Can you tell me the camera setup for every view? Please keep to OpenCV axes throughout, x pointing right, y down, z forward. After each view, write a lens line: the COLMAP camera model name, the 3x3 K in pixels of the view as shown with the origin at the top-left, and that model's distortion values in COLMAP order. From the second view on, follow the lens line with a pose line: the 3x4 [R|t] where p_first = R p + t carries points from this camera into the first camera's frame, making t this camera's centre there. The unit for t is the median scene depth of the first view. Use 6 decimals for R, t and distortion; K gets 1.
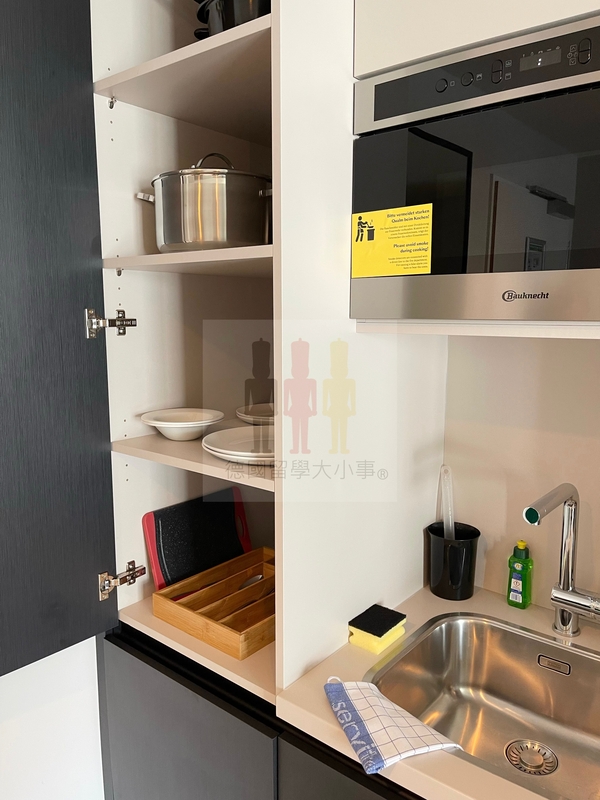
lens RADIAL K [[606.7, 0, 300.0], [0, 606.7, 400.0], [0, 0, 1]] dist [0.040809, -0.043538]
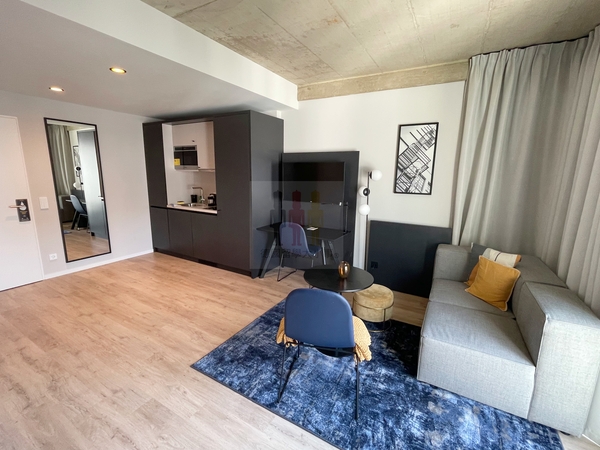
lens RADIAL K [[275.1, 0, 300.0], [0, 275.1, 225.0], [0, 0, 1]] dist [-0.002357, -0.000260]
pose [[0.987934, -0.014696, 0.154175, 1.478293], [0.007567, 0.998879, 0.046723, 0.614268], [-0.154689, -0.044993, 0.986938, -4.015695]]
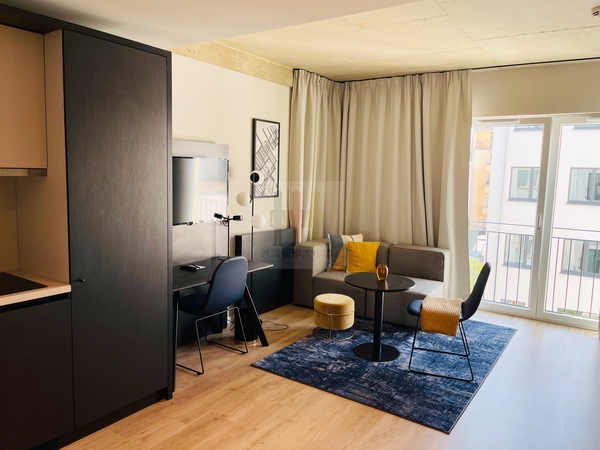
lens RADIAL K [[455.0, 0, 302.2], [0, 455.0, 220.9], [0, 0, 1]] dist [0.040809, -0.043538]
pose [[-0.086953, -0.110587, 0.990055, -1.626187], [0.118007, 0.985679, 0.120463, 0.100030], [-0.989198, 0.127308, -0.072657, -0.860546]]
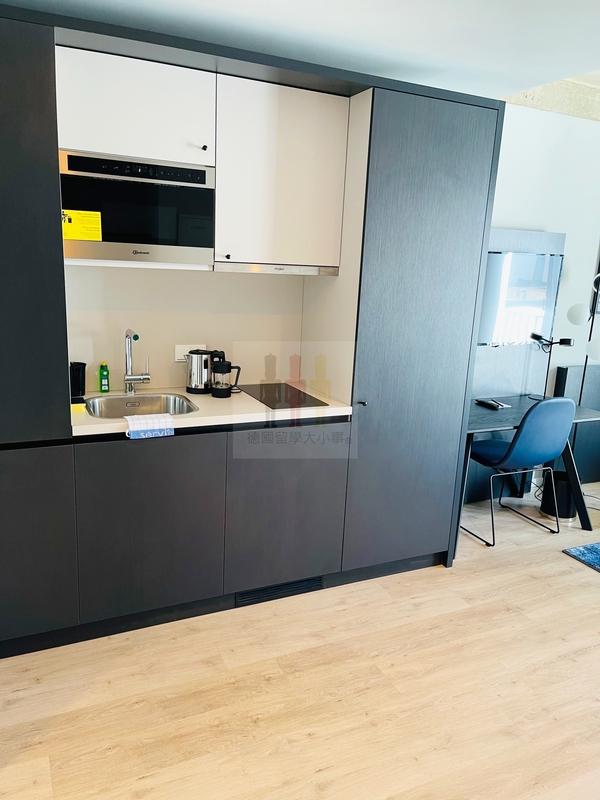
lens RADIAL K [[606.7, 0, 300.0], [0, 606.7, 400.0], [0, 0, 1]] dist [0.040809, -0.043538]
pose [[0.427459, -0.186435, 0.884602, -1.649138], [0.086601, 0.982449, 0.165210, 0.082071], [-0.899877, 0.005987, 0.436102, -0.752342]]
